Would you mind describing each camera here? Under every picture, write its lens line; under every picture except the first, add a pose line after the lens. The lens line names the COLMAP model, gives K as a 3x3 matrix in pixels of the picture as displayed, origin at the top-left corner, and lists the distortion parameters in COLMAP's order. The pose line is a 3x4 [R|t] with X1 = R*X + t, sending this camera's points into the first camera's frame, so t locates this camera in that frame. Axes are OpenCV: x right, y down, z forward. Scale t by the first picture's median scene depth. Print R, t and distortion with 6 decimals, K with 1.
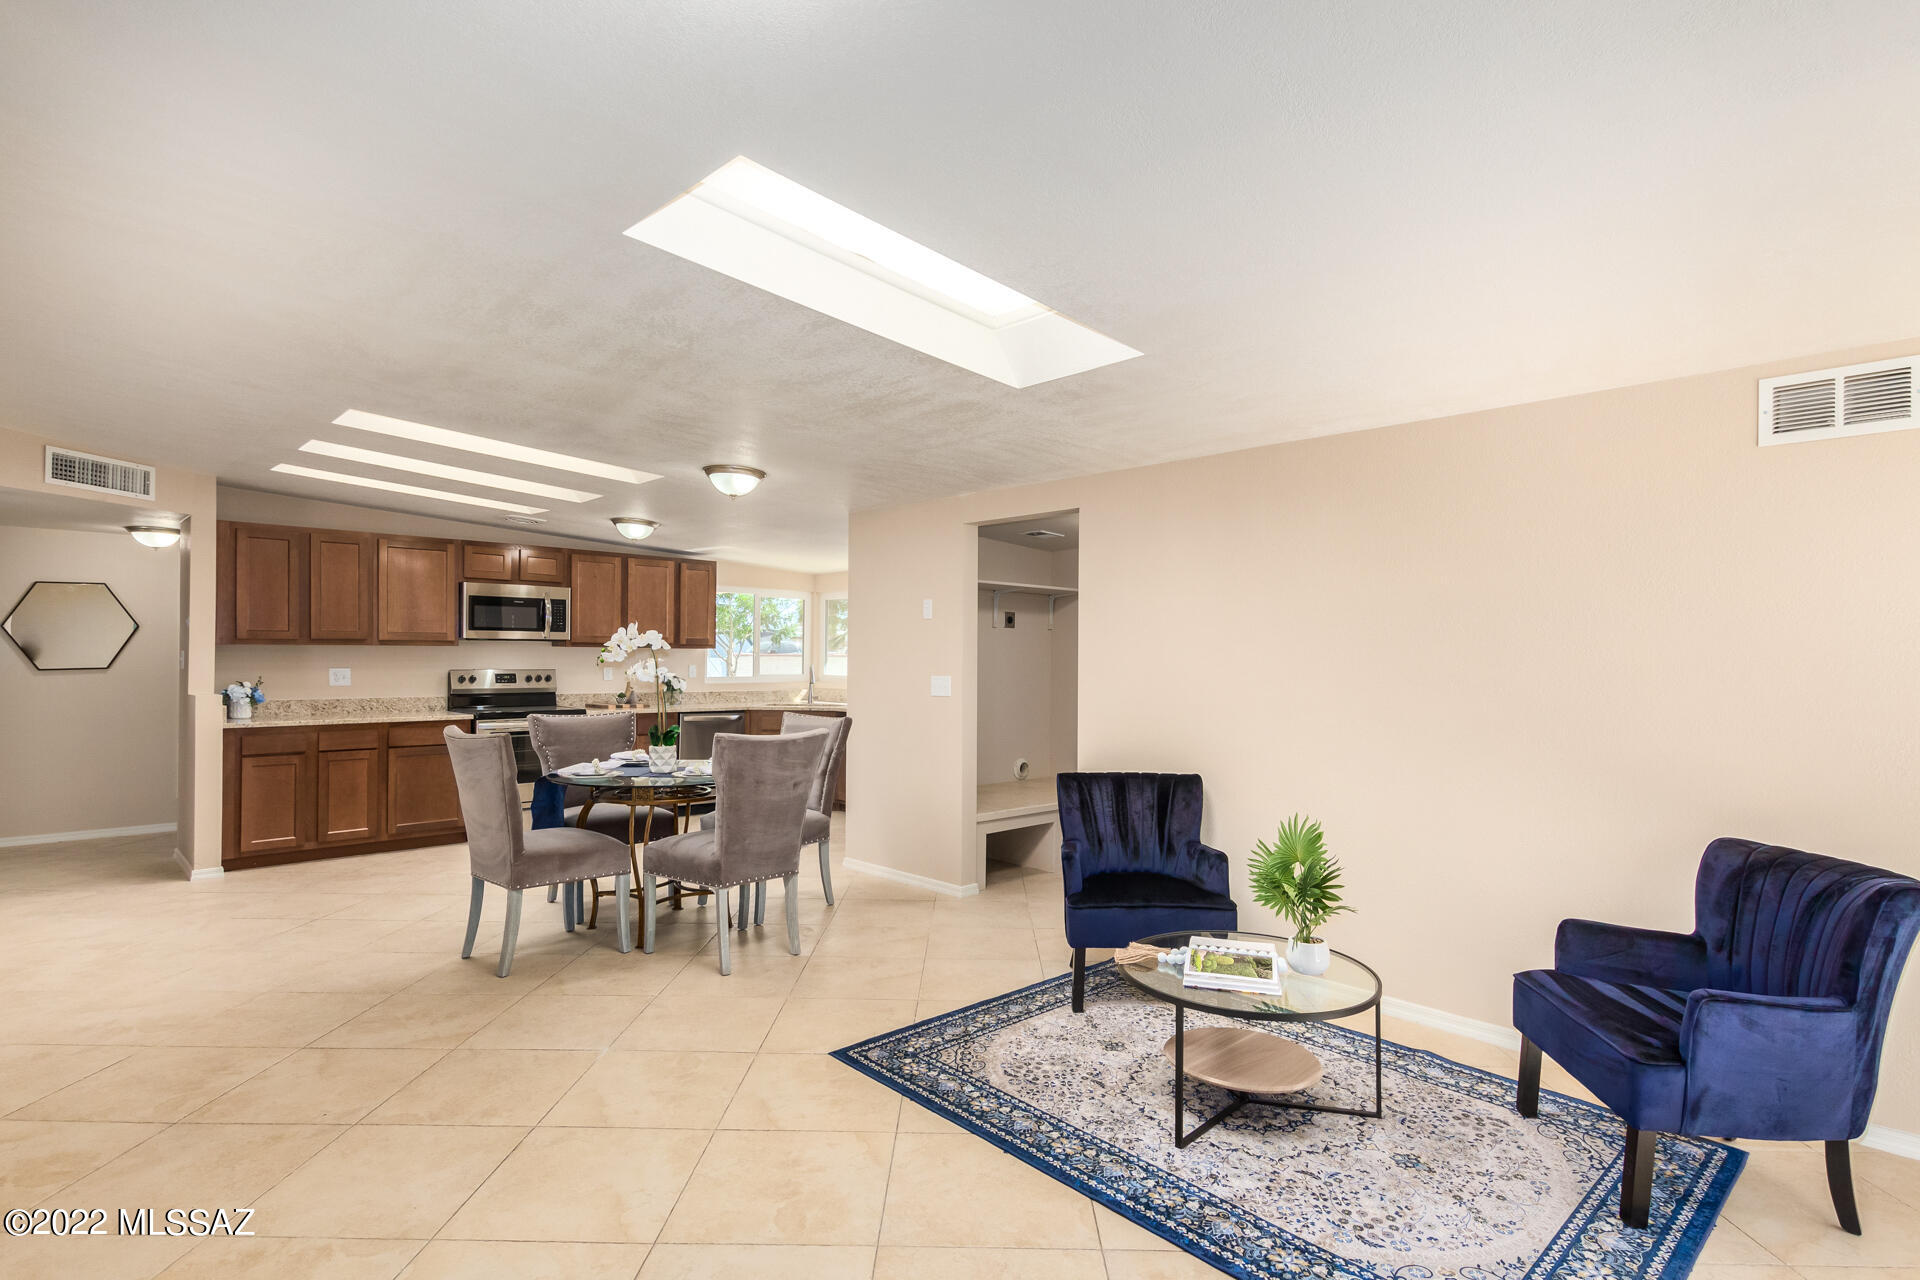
lens RADIAL K [[932.6, 0, 952.1], [0, 932.6, 679.0], [0, 0, 1]] dist [0.024922, 0.000027]
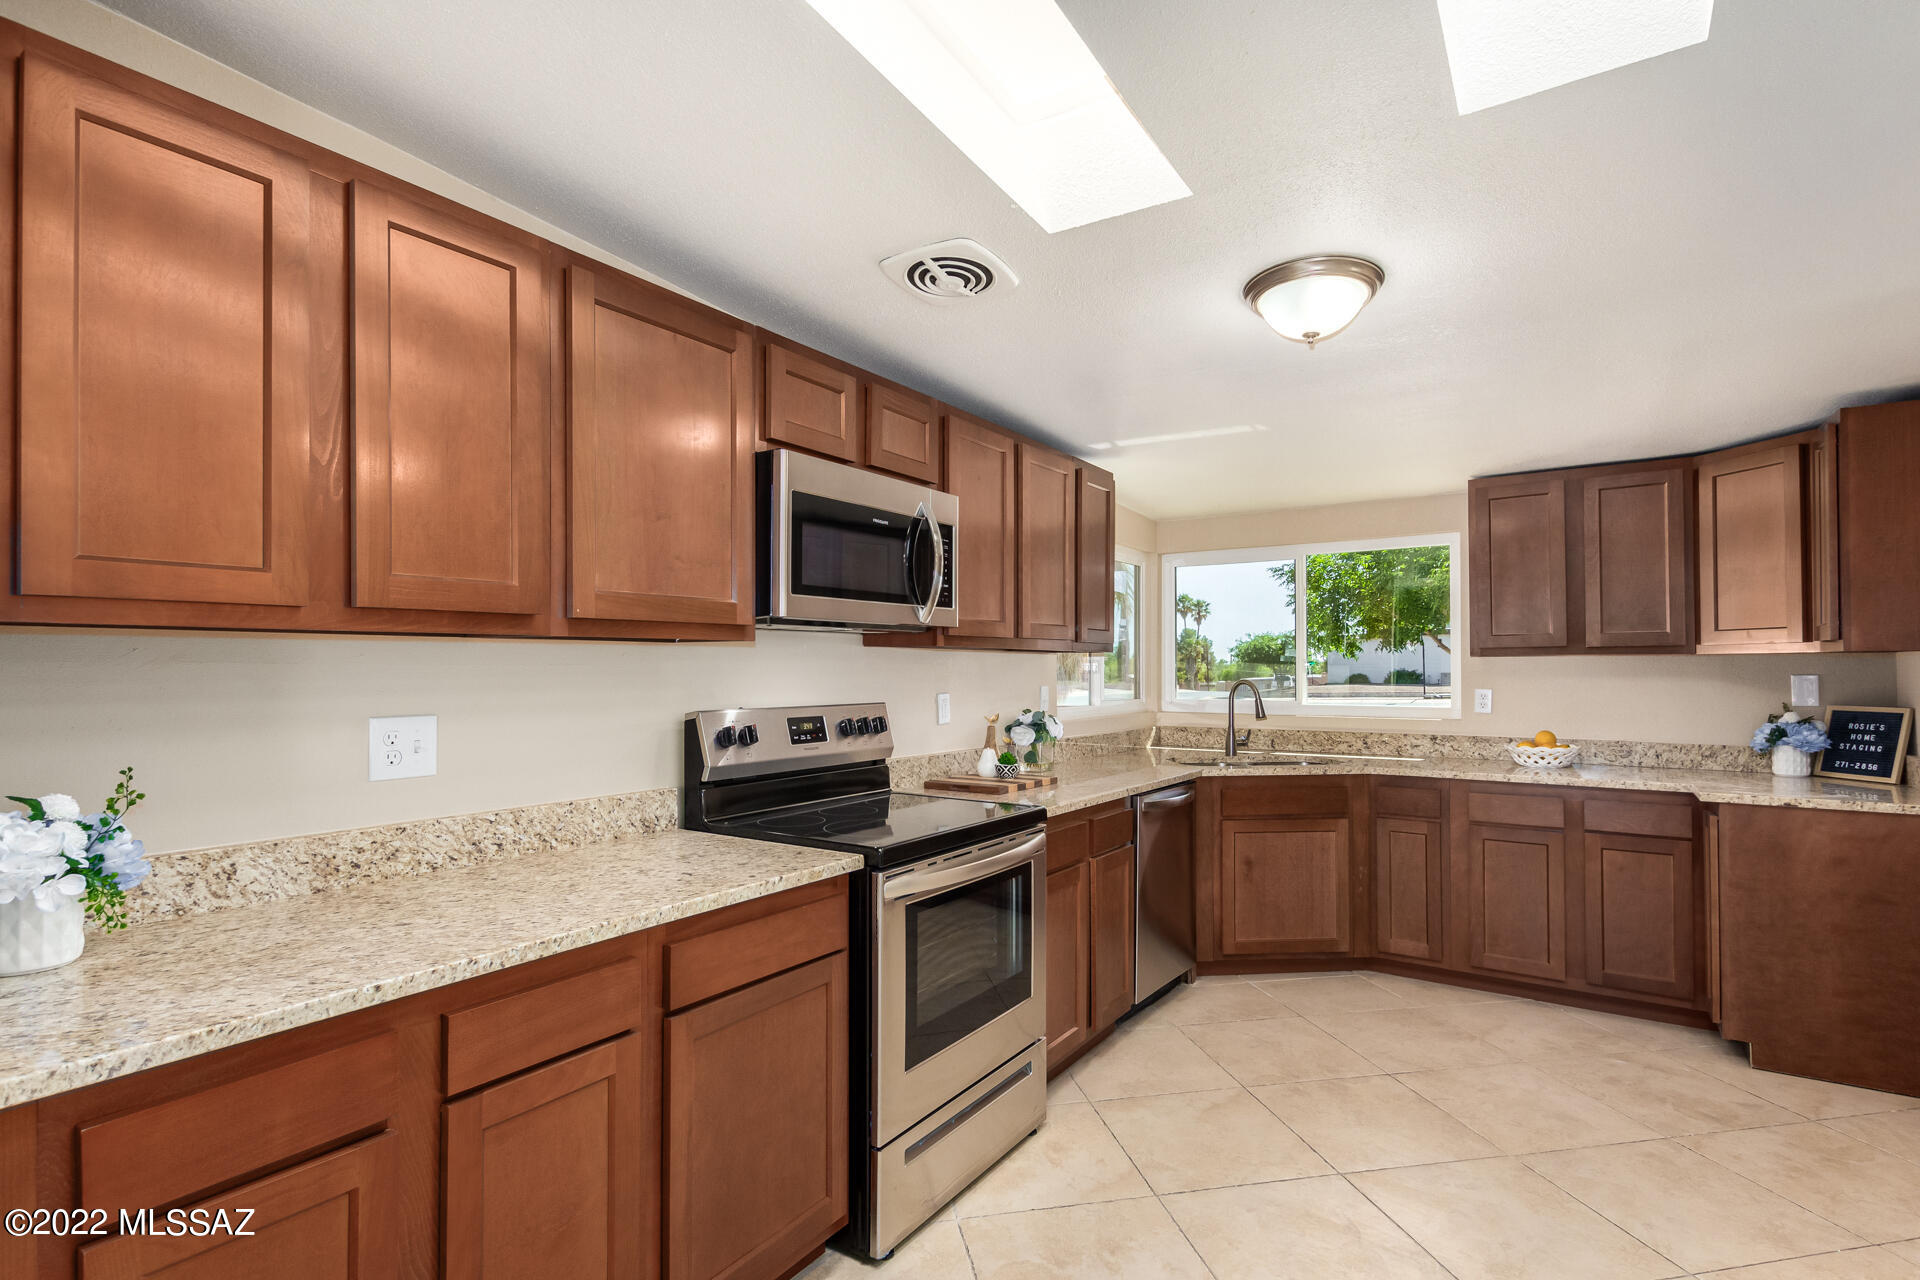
lens RADIAL K [[906.9, 0, 959.5], [0, 906.9, 661.3], [0, 0, 1]] dist [0.001294, 0.000322]
pose [[0.974141, -0.004725, 0.225893, -0.529880], [0.011027, 0.999584, -0.026645, -0.018914], [-0.225673, 0.028447, 0.973788, 0.669540]]
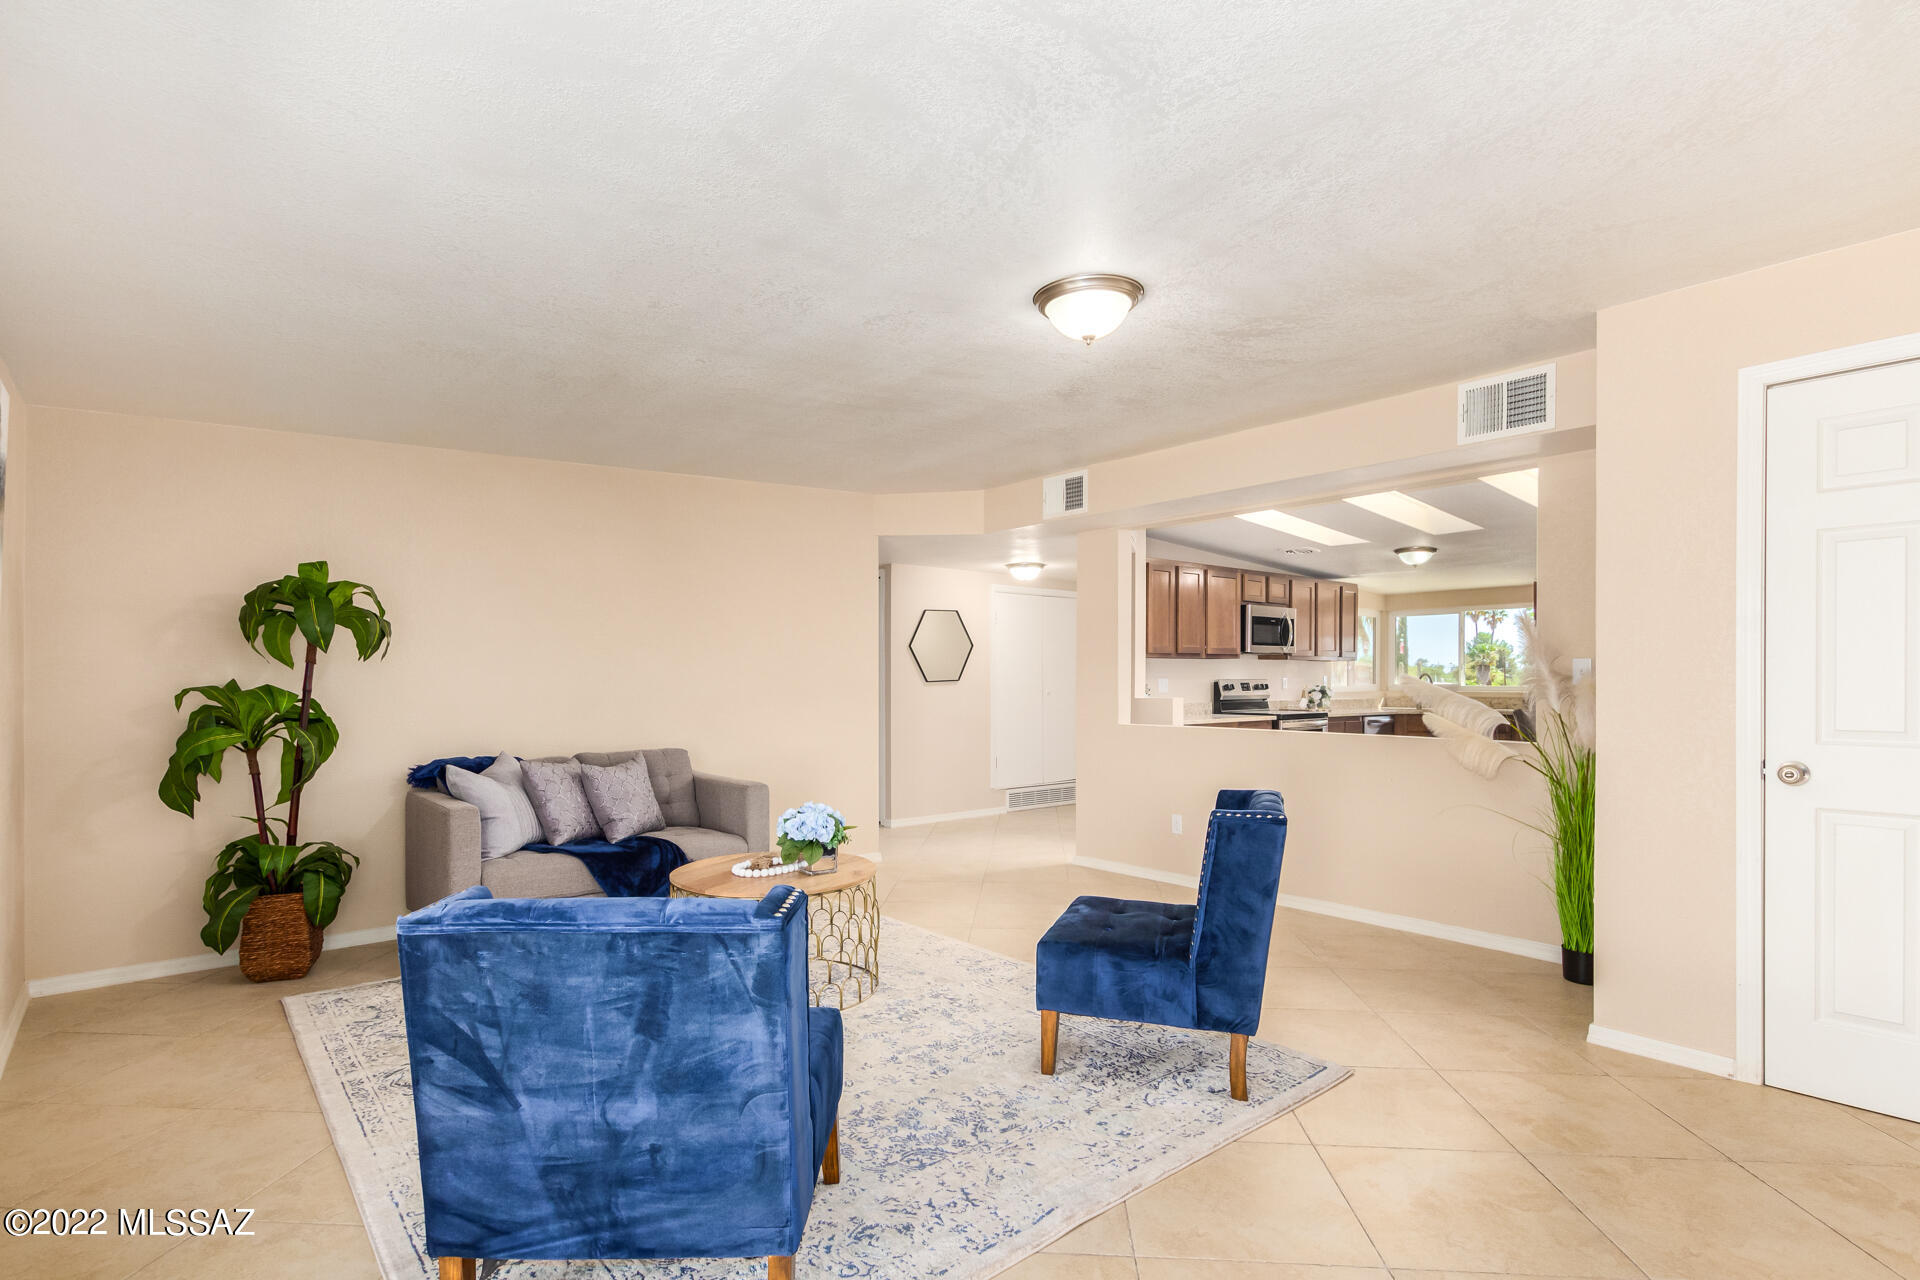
lens RADIAL K [[932.6, 0, 952.1], [0, 932.6, 679.0], [0, 0, 1]] dist [0.024922, 0.000027]
pose [[0.999038, -0.006862, -0.043316, -0.843140], [0.006018, 0.999790, -0.019579, 0.011104], [0.043441, 0.019299, 0.998870, -0.200238]]
